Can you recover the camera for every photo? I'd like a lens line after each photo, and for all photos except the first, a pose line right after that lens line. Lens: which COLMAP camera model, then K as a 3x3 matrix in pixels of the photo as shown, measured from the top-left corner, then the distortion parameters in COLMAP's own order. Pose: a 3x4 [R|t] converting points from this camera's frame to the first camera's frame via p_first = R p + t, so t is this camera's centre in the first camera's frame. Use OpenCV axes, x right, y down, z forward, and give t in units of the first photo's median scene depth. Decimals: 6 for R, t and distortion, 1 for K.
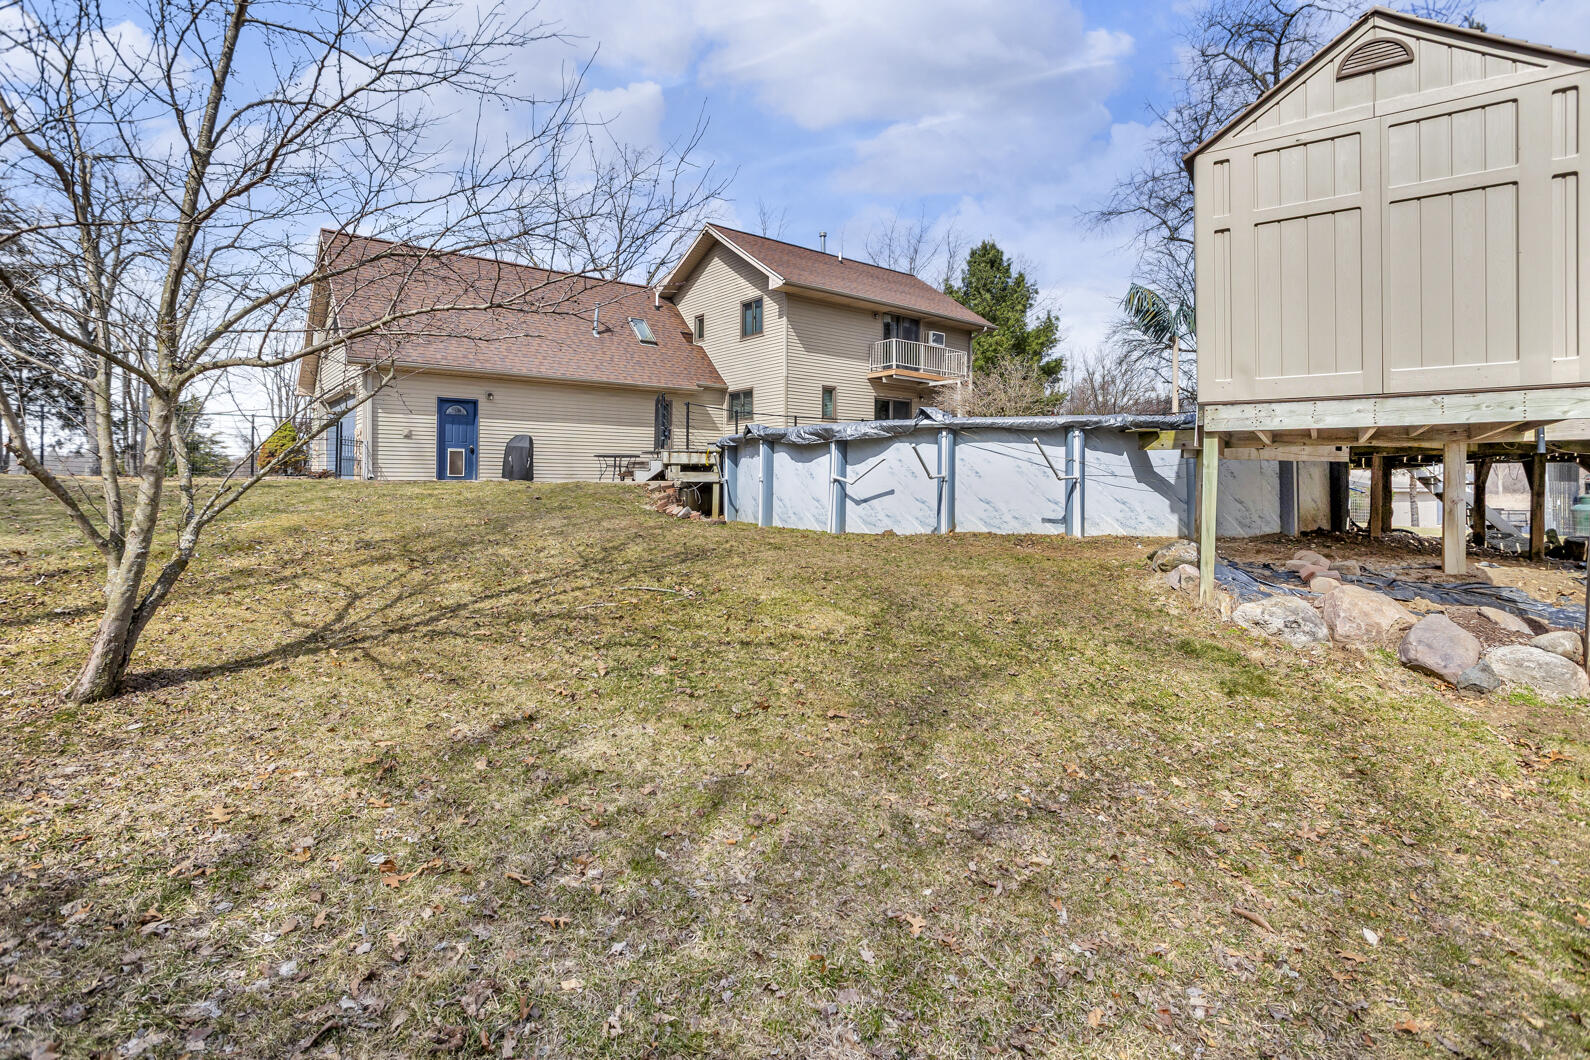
lens RADIAL K [[798.0, 0, 791.7], [0, 798.0, 474.9], [0, 0, 1]] dist [-0.000318, 0.000100]
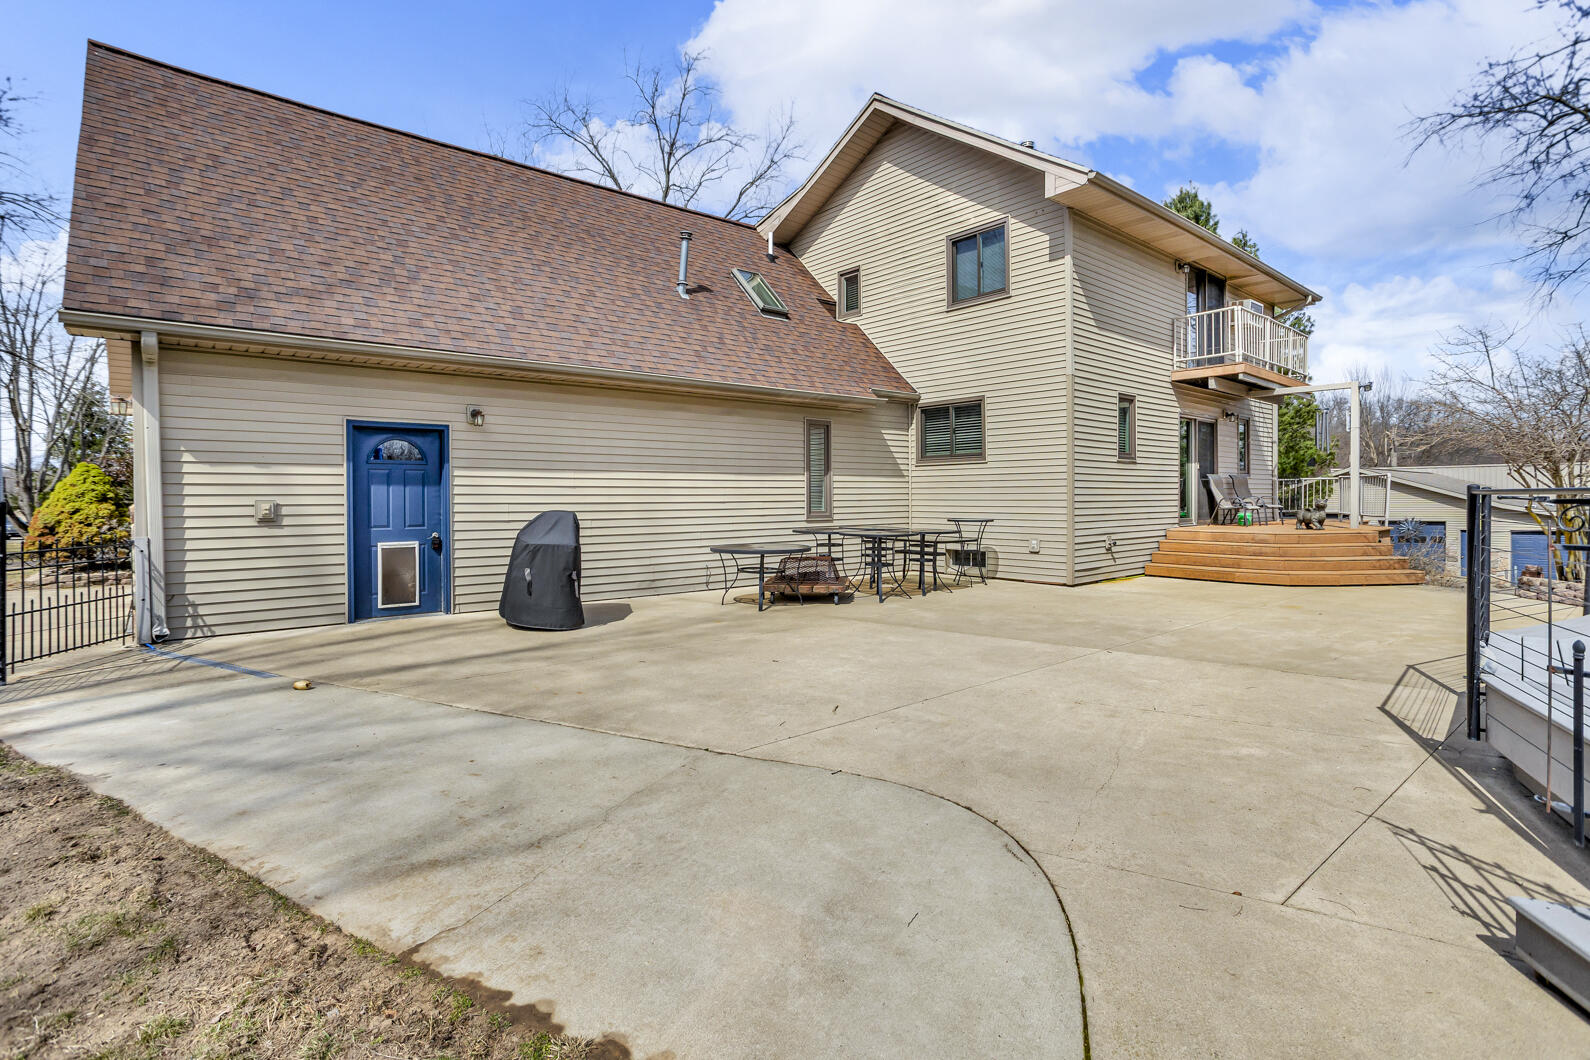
lens RADIAL K [[762.5, 0, 789.3], [0, 762.5, 500.7], [0, 0, 1]] dist [-0.014540, 0.000413]
pose [[0.999838, -0.002791, 0.017762, -0.184494], [0.002360, 0.999703, 0.024255, -0.053841], [-0.017825, -0.024209, 0.999548, 0.499260]]
